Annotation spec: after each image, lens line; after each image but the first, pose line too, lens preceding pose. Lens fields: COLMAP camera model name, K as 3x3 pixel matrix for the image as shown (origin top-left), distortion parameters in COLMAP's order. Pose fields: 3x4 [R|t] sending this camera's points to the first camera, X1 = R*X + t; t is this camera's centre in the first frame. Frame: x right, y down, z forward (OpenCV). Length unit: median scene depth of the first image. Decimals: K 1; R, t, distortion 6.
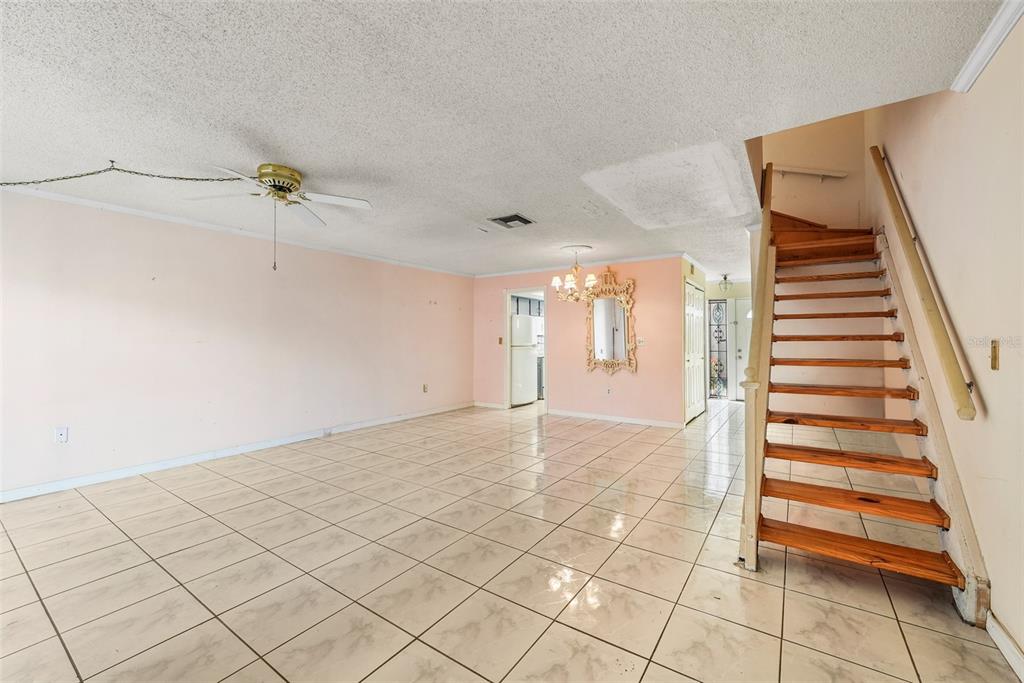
lens RADIAL K [[410.5, 0, 512.0], [0, 410.5, 341.5], [0, 0, 1]] dist [-0.001964, -0.000157]
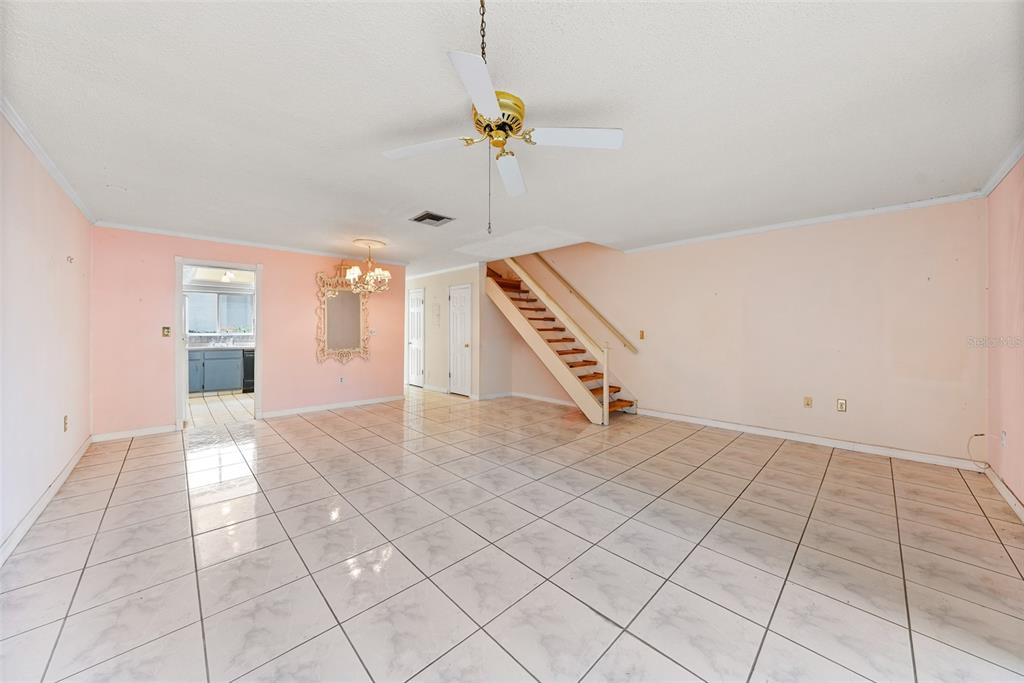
lens RADIAL K [[358.5, 0, 511.4], [0, 358.5, 325.4], [0, 0, 1]] dist [-0.010390, 0.000036]
pose [[0.206351, 0.016735, 0.978335, -0.698634], [0.003179, 0.999837, -0.017773, 0.001040], [-0.978473, 0.006778, 0.206264, 0.480849]]
